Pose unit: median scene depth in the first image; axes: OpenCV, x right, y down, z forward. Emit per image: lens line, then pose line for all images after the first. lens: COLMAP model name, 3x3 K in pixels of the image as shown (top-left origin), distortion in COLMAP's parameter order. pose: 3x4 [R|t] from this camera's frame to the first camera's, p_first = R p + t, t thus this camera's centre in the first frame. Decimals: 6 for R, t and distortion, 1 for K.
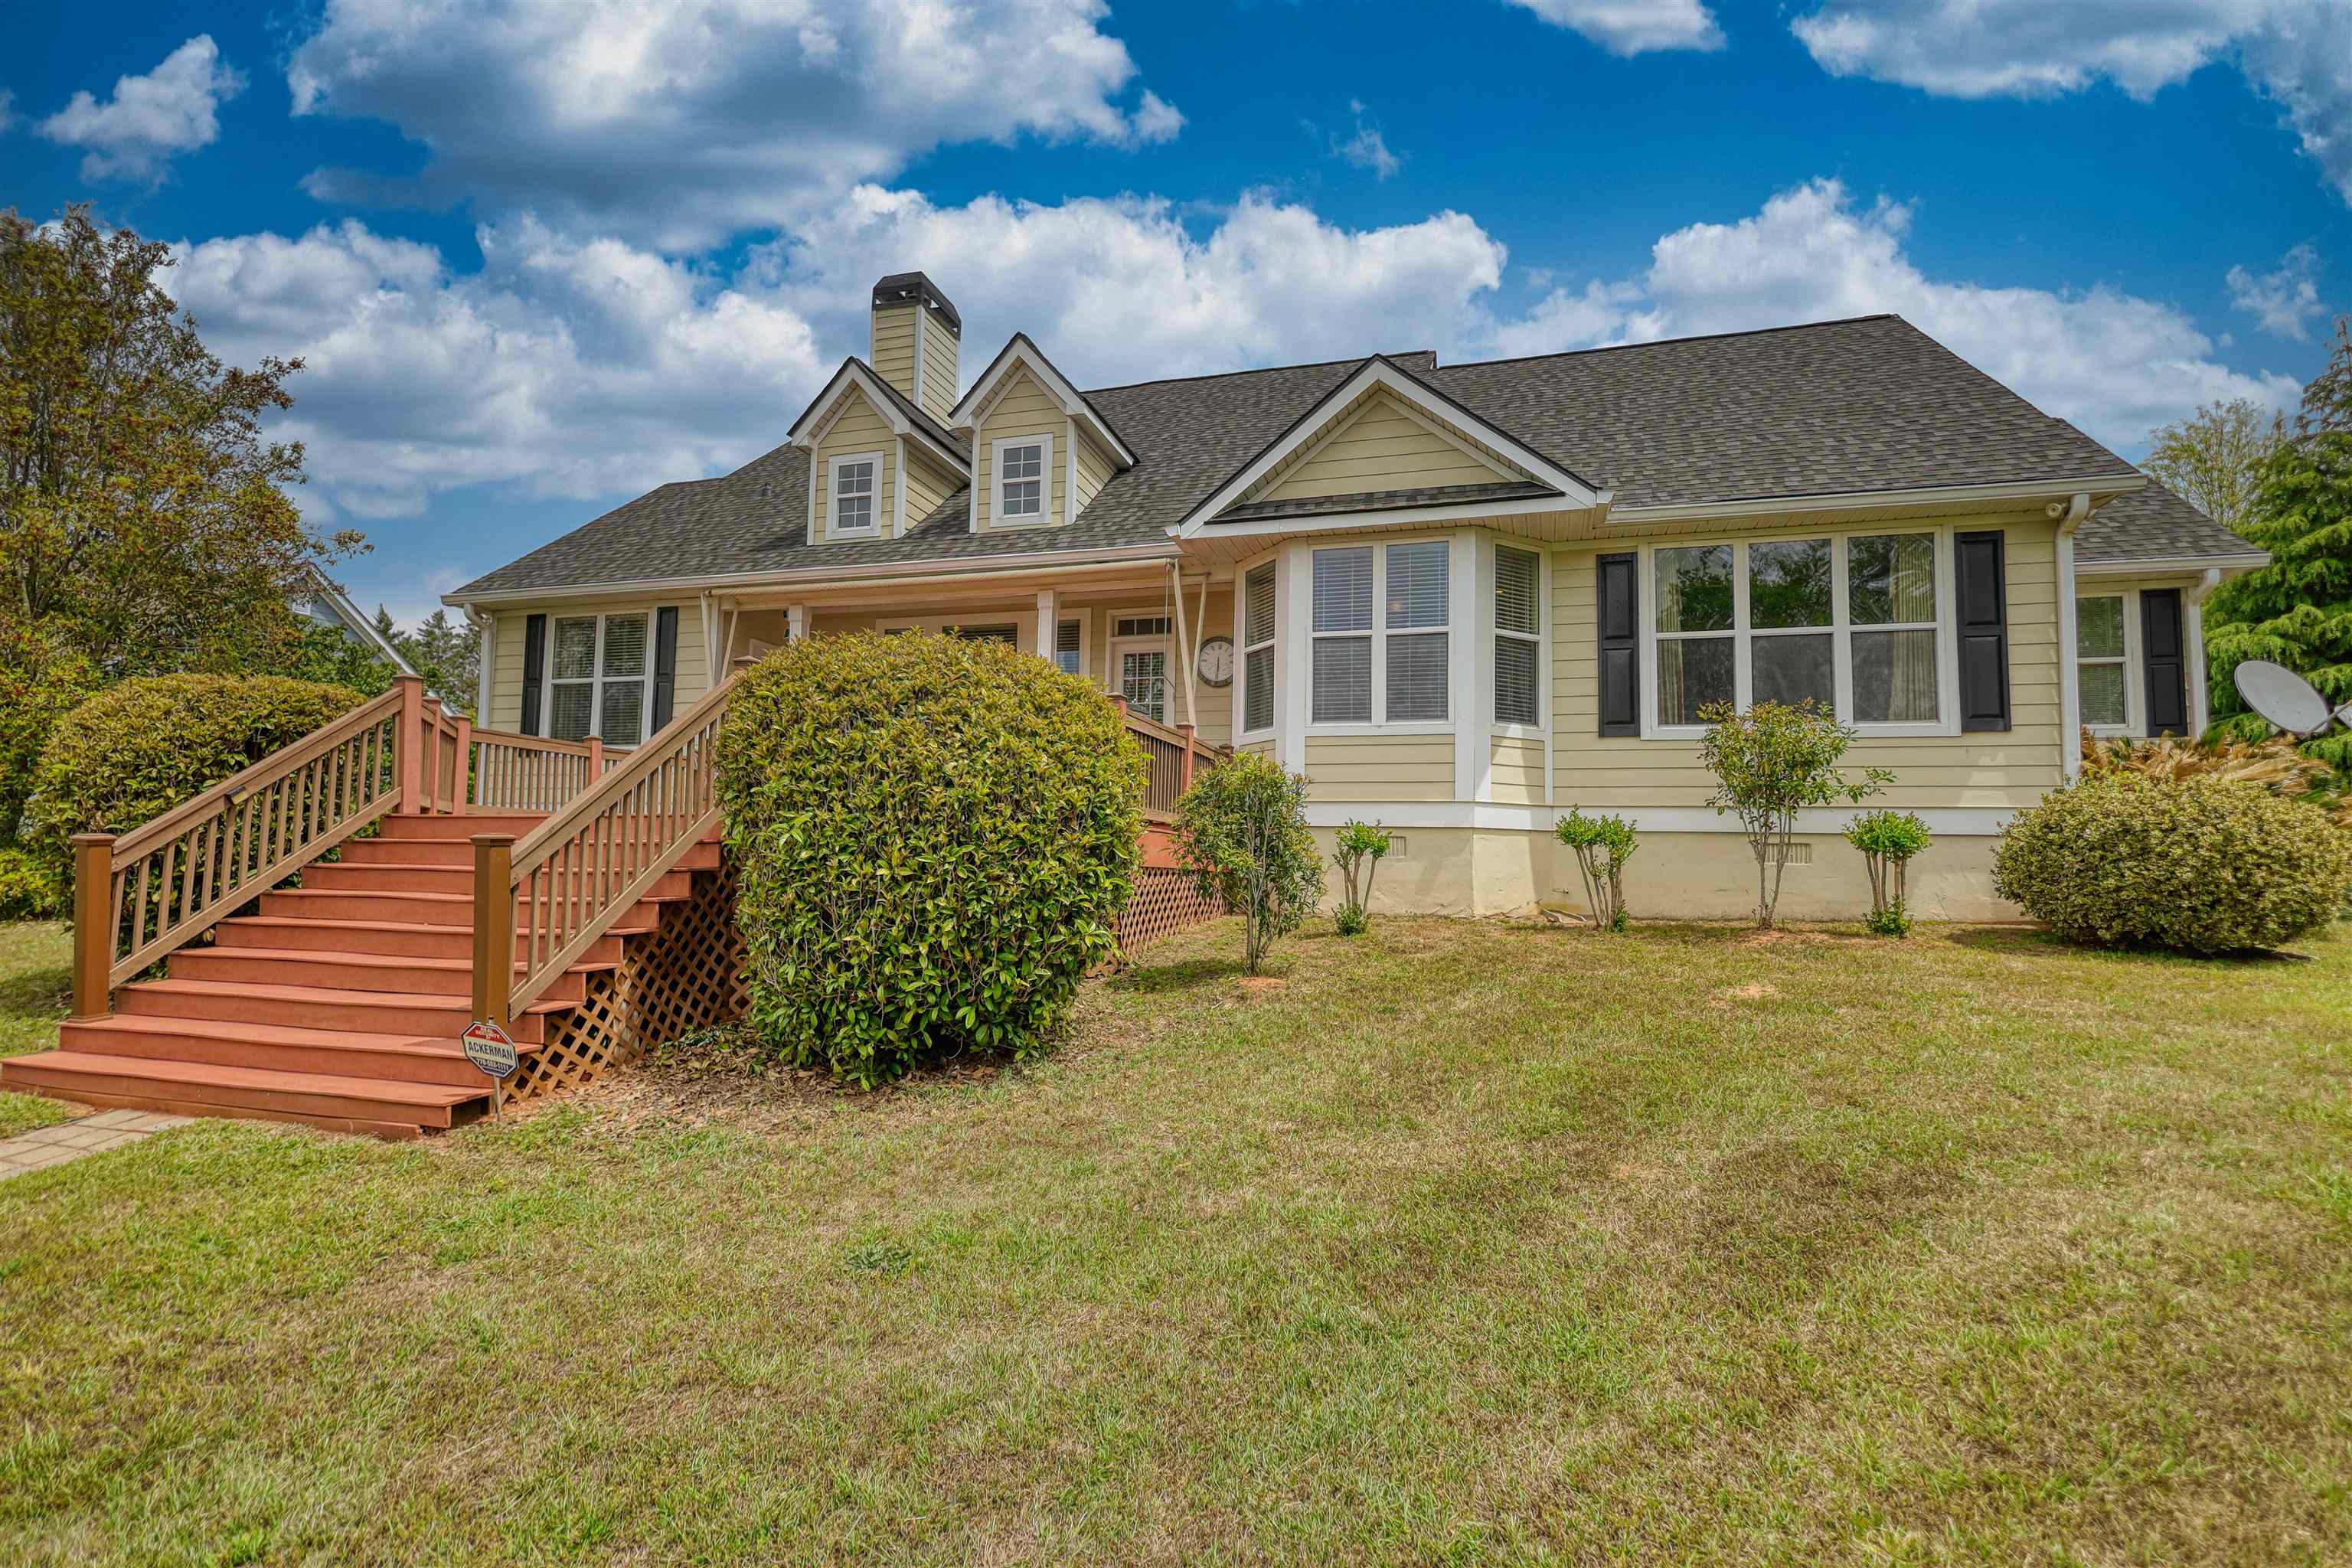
lens RADIAL K [[1110.9, 0, 1198.8], [0, 1110.9, 774.4], [0, 0, 1]] dist [0.005561, 0.000095]
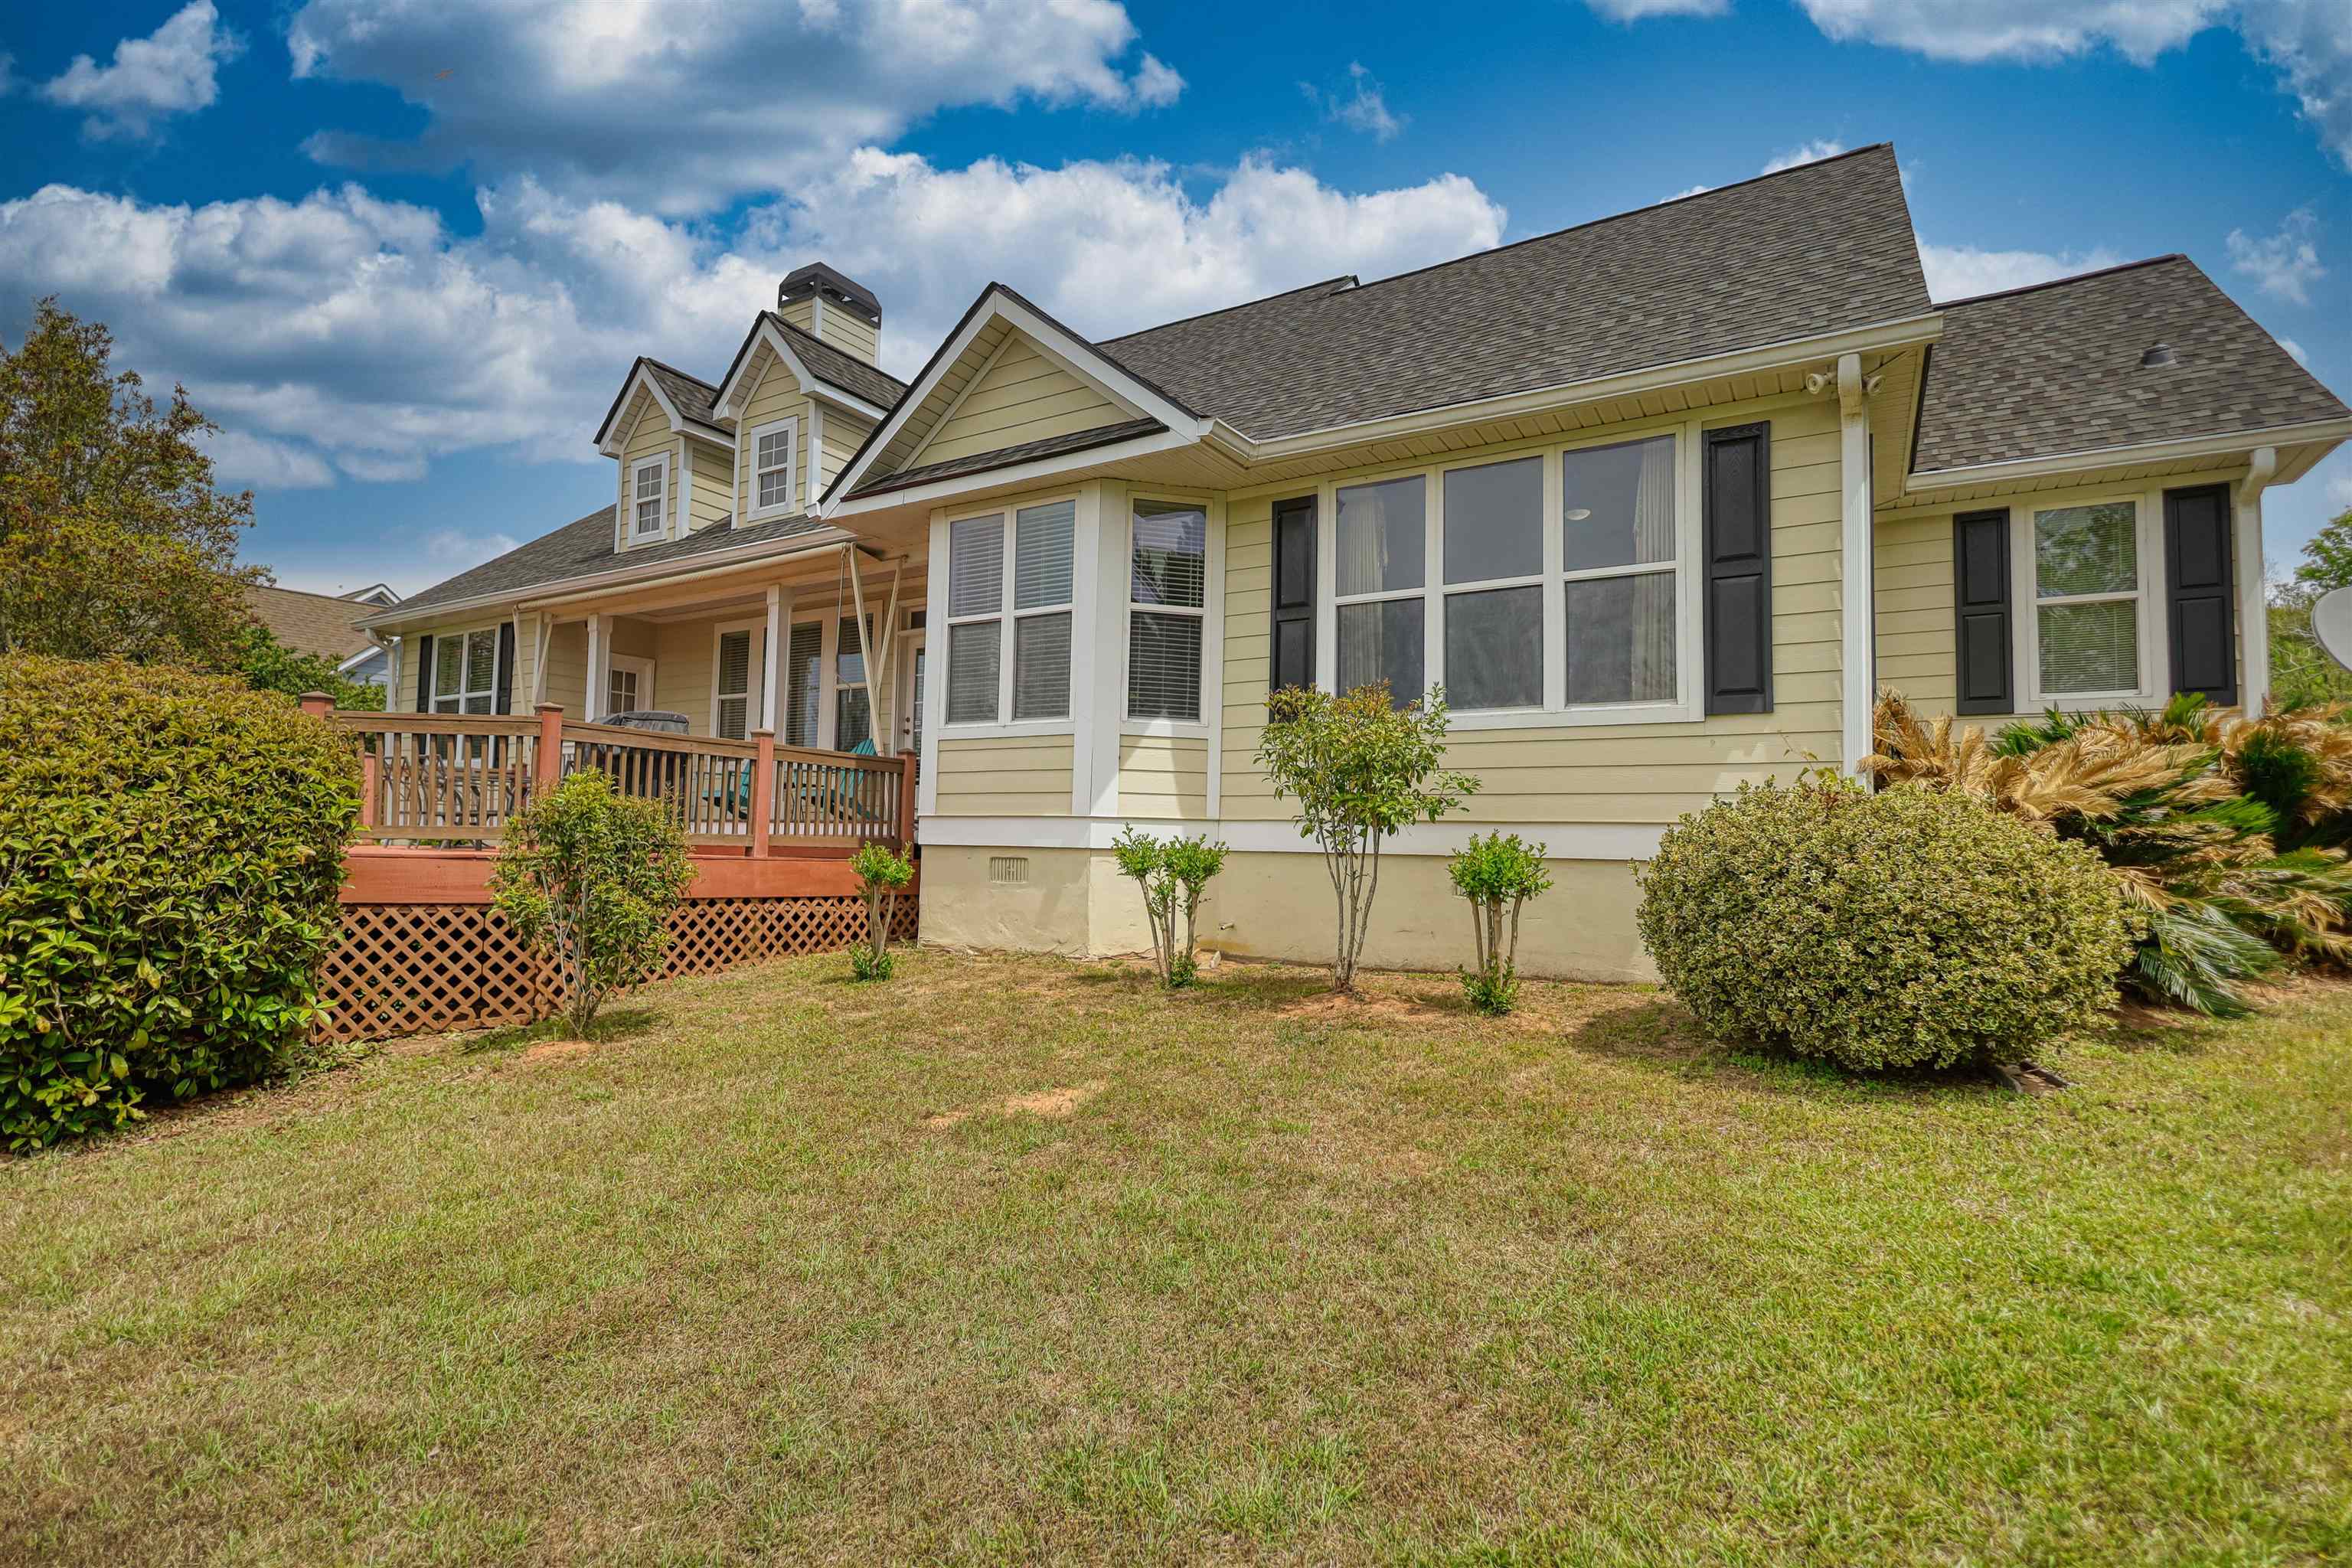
lens RADIAL K [[1110.9, 0, 1193.0], [0, 1110.9, 782.8], [0, 0, 1]] dist [0.005561, 0.000095]
pose [[0.965314, -0.012971, -0.260770, 0.507295], [0.018658, 0.999639, 0.019343, -0.014055], [0.260425, -0.023537, 0.965207, 0.217876]]
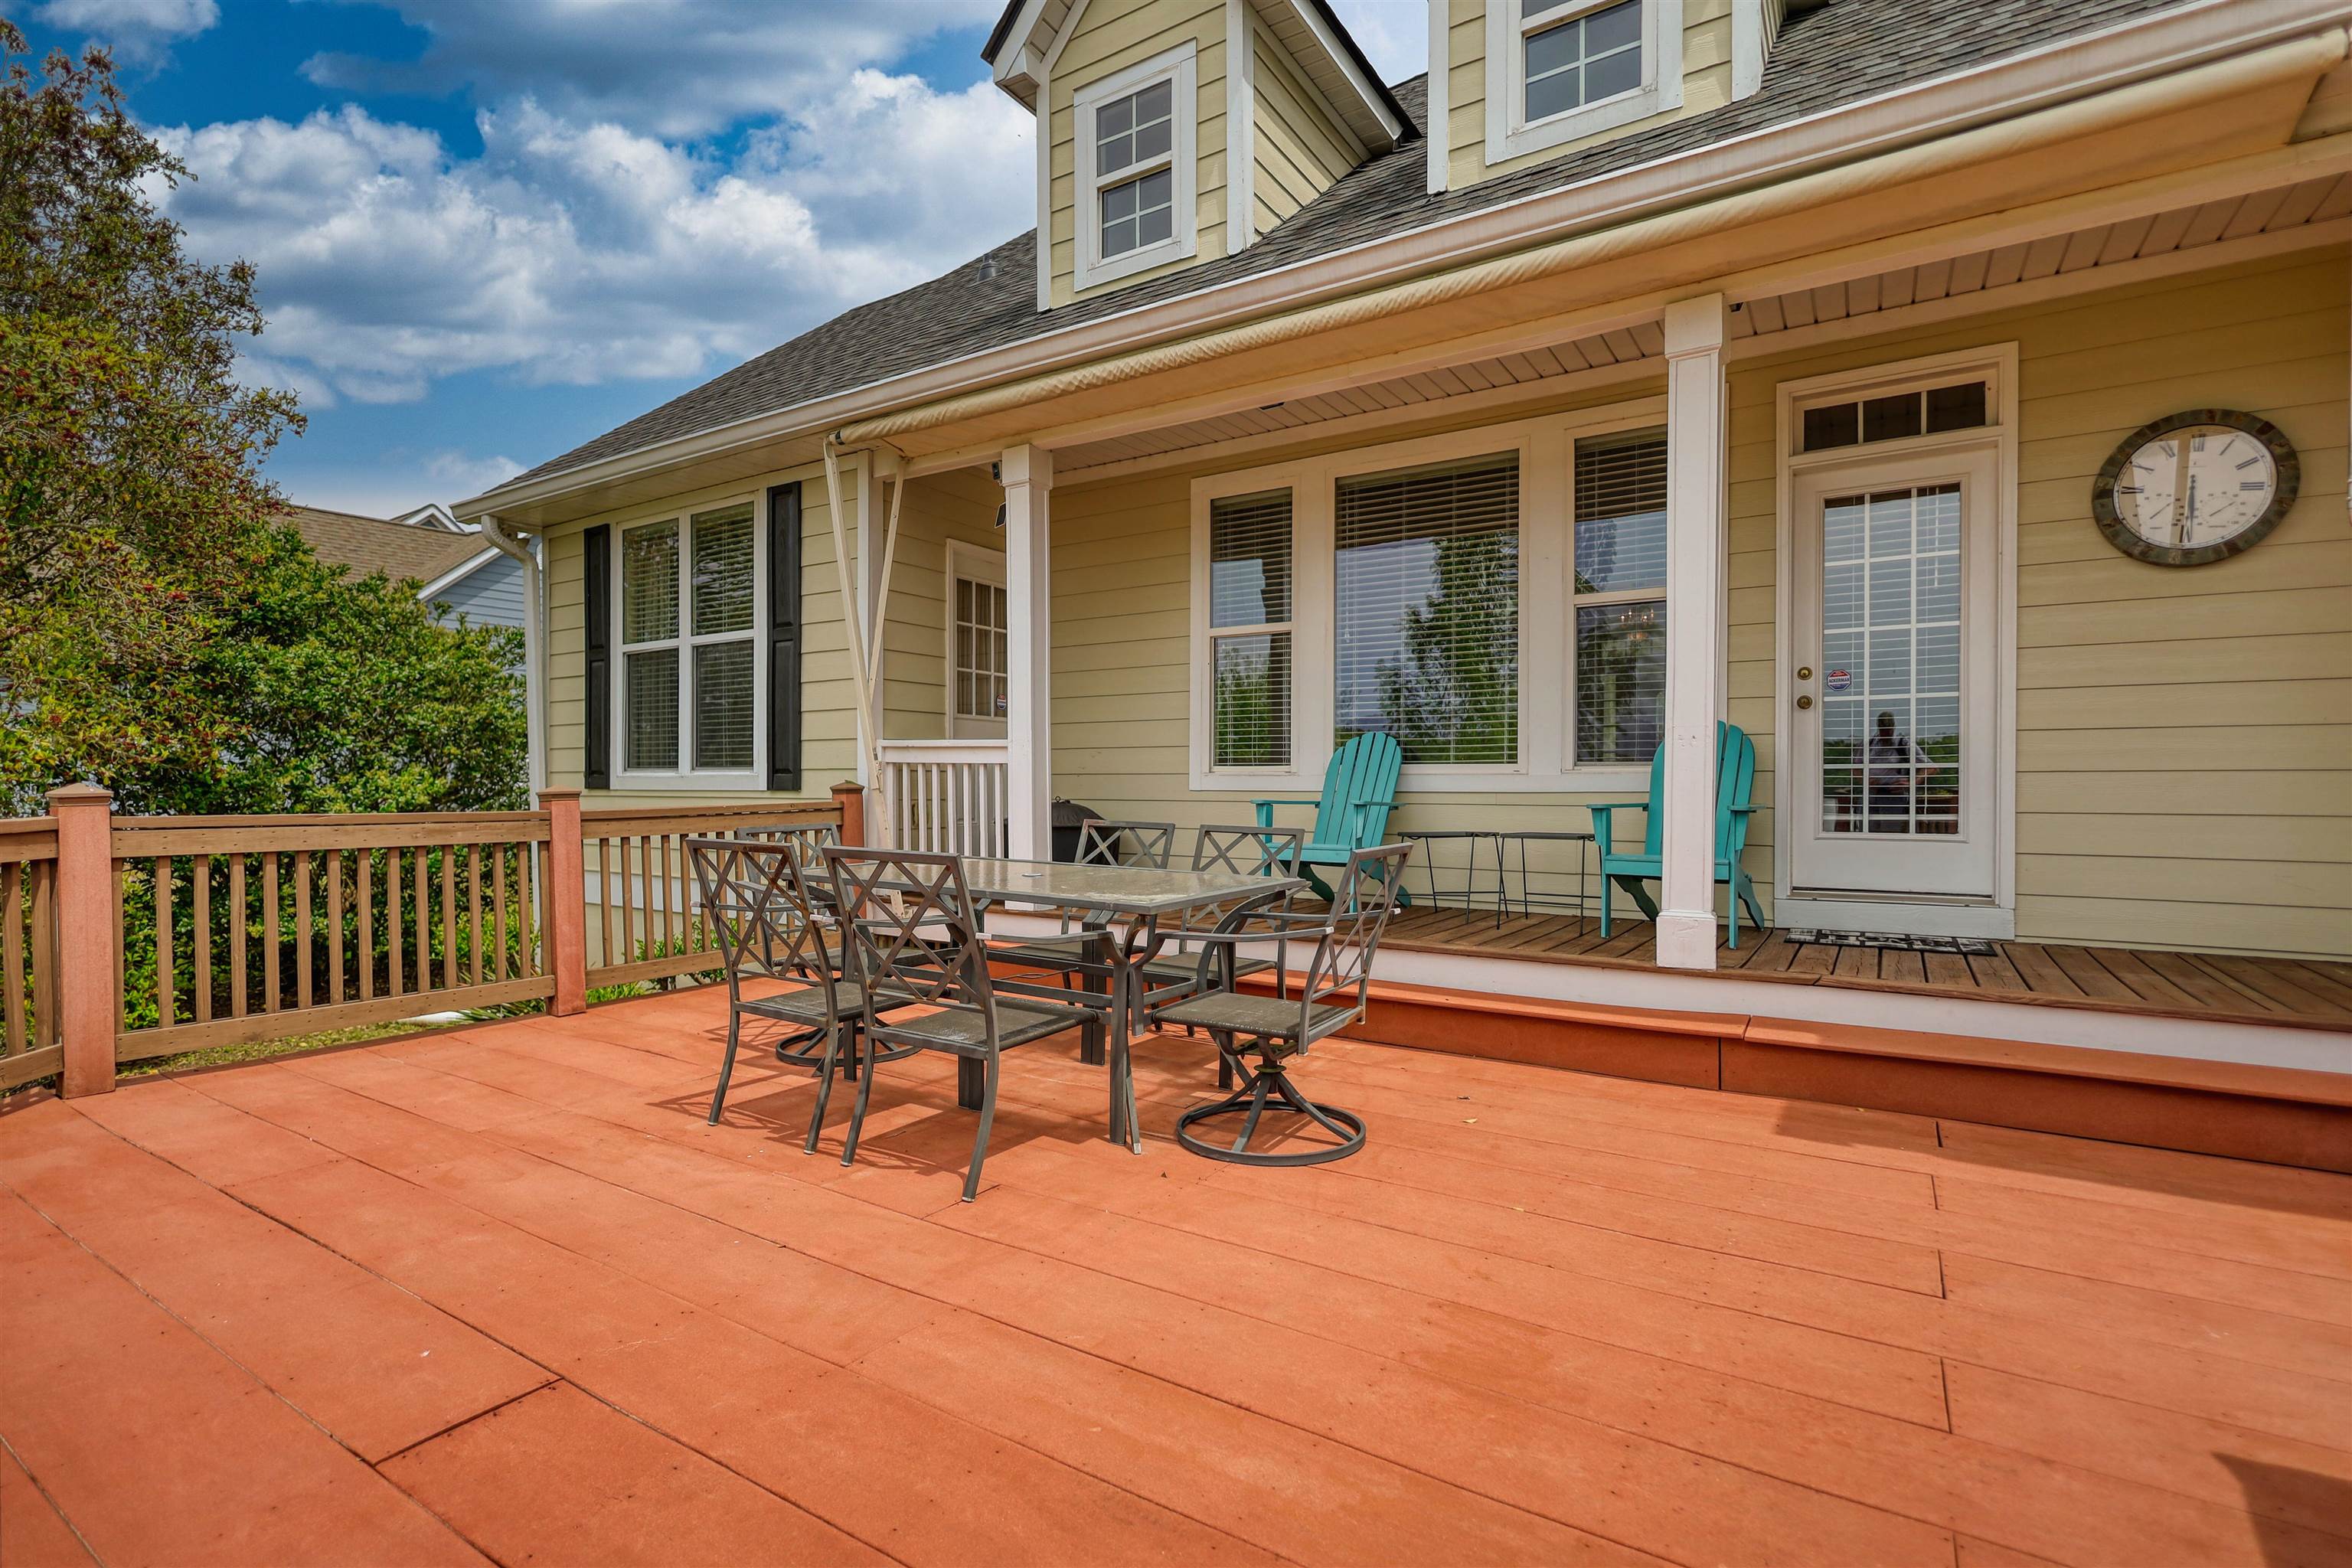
lens RADIAL K [[1110.9, 0, 1170.4], [0, 1110.9, 781.1], [0, 0, 1]] dist [0.005561, 0.000095]
pose [[0.954773, -0.015678, -0.296922, -0.219635], [0.041150, 0.995967, 0.079730, -0.067227], [0.294474, -0.088343, 0.951567, 0.731582]]
